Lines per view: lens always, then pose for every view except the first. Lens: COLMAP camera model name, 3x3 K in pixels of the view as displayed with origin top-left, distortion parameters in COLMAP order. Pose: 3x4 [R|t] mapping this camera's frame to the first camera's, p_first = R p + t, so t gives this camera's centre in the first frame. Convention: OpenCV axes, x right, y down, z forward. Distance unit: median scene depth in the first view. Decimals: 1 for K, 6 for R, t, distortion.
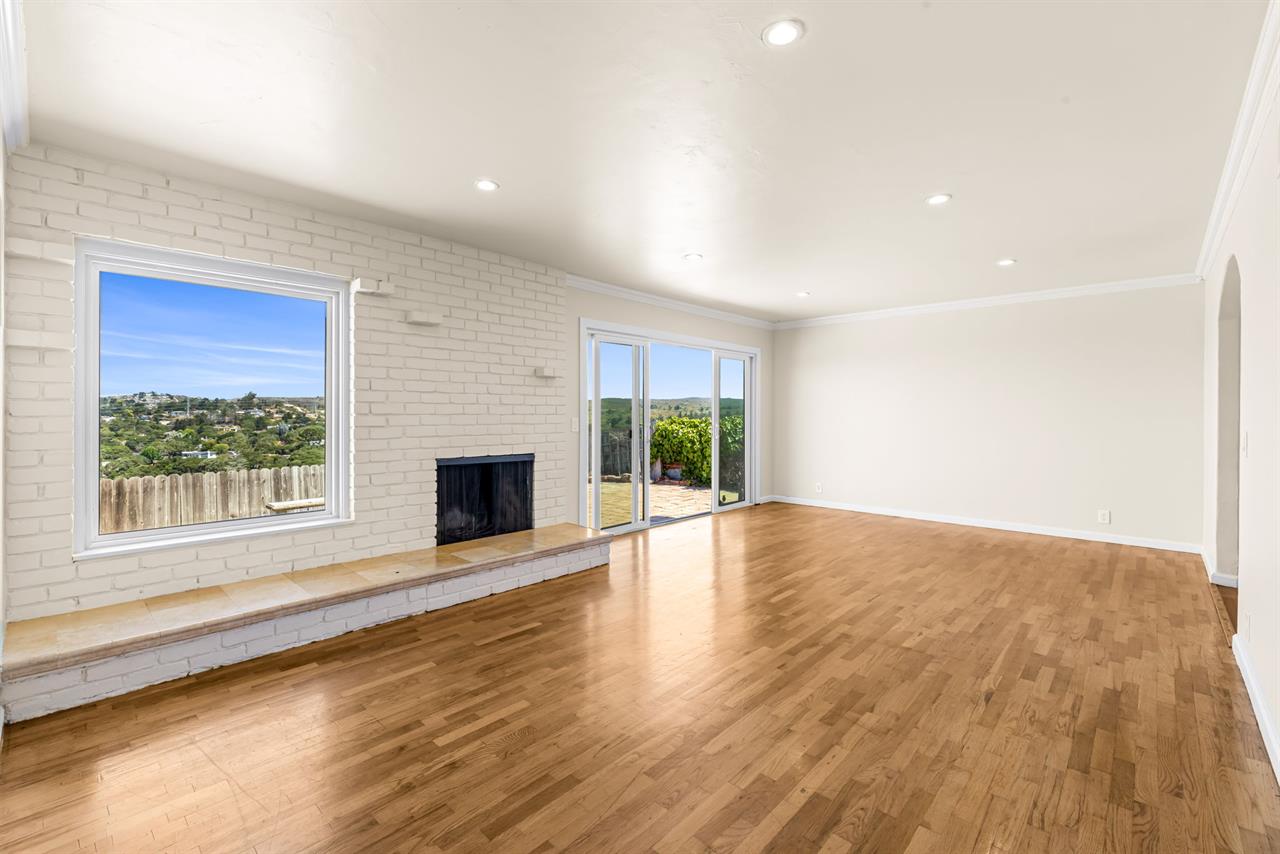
lens RADIAL K [[556.0, 0, 651.0], [0, 556.0, 416.8], [0, 0, 1]] dist [-0.006666, 0.002802]
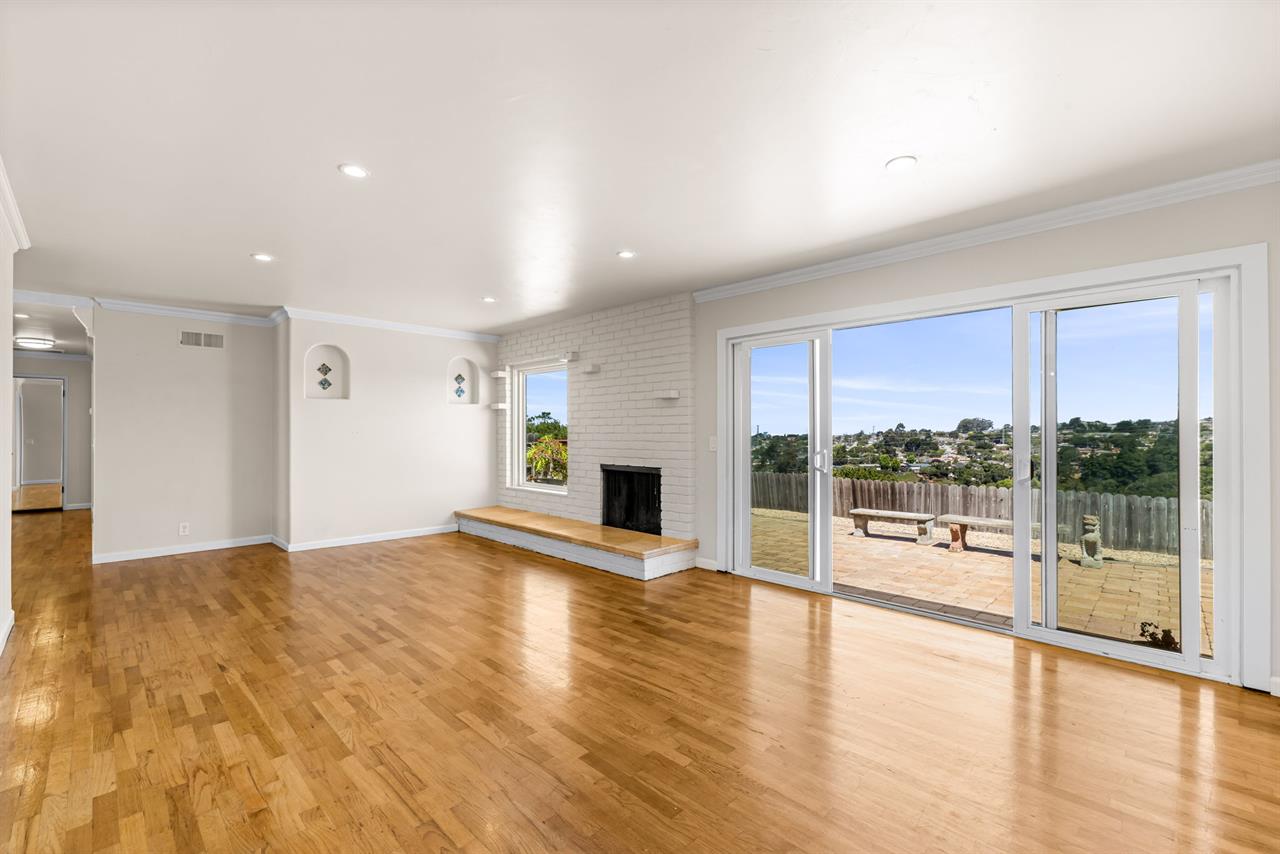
lens RADIAL K [[556.0, 0, 634.0], [0, 556.0, 433.5], [0, 0, 1]] dist [-0.006666, 0.002802]
pose [[-0.058567, 0.000175, -0.998283, 1.125753], [-0.004819, 0.999988, 0.000458, -0.004762], [0.998272, 0.004838, -0.058565, 1.256117]]
